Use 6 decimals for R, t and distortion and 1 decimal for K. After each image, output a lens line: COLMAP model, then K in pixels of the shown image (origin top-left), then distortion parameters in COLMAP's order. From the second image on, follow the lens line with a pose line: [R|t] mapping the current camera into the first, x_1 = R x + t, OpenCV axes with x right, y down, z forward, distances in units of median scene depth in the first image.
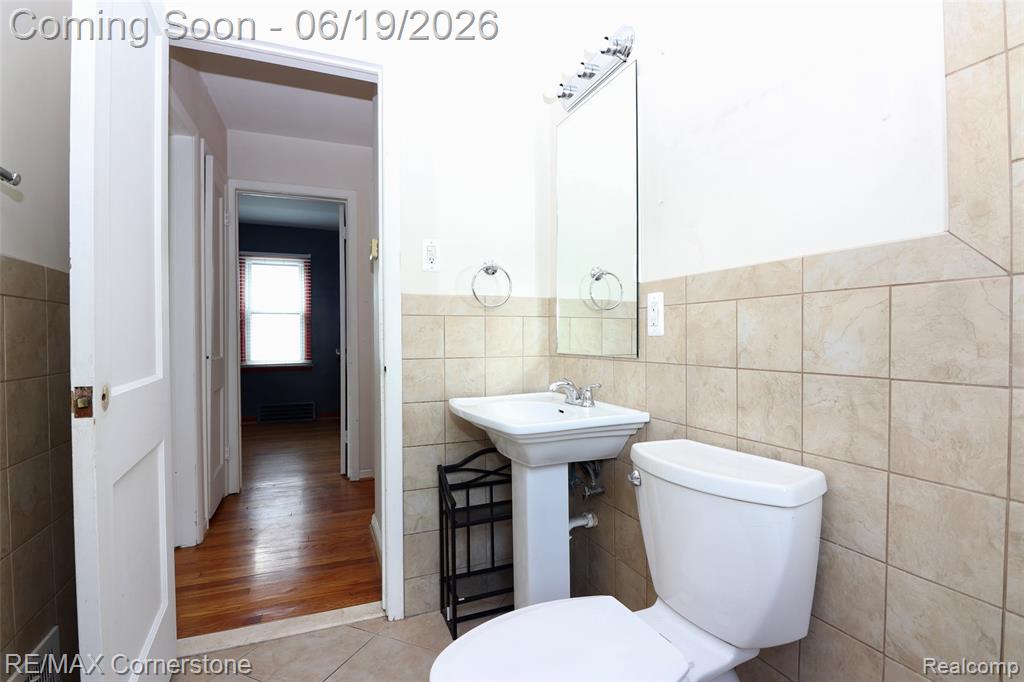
lens RADIAL K [[478.7, 0, 512.0], [0, 478.7, 341.0], [0, 0, 1]] dist [0.000586, -0.013271]
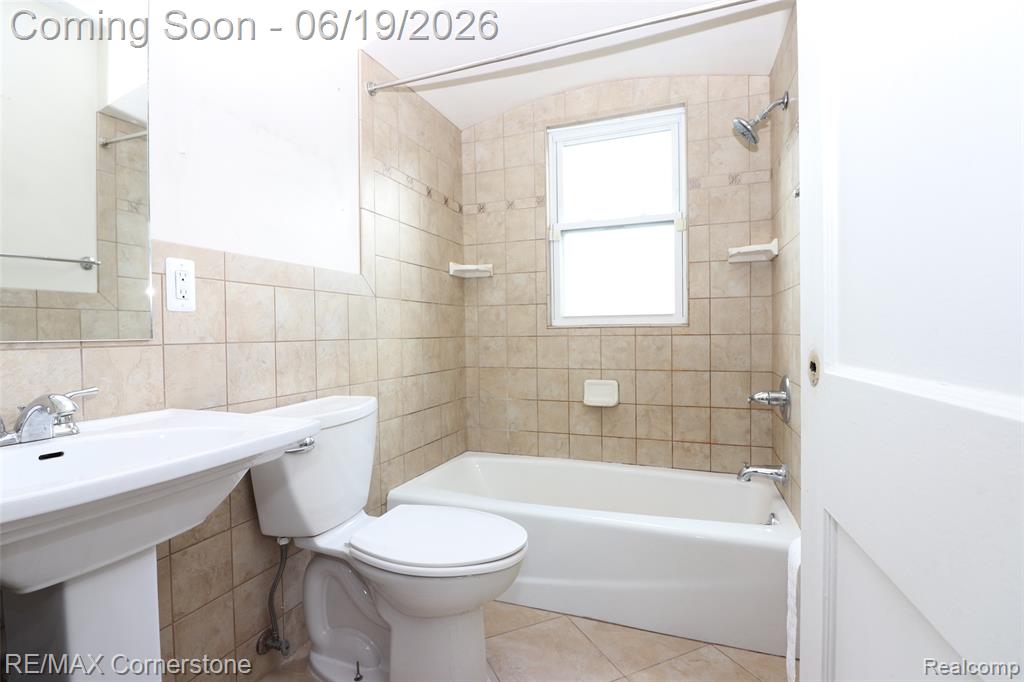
lens RADIAL K [[478.7, 0, 512.0], [0, 478.7, 341.0], [0, 0, 1]] dist [0.000586, -0.013271]
pose [[-0.729770, 0.003062, 0.683686, -0.798047], [0.021544, 0.999596, 0.018519, 0.043996], [-0.683353, 0.028244, -0.729542, 1.435064]]
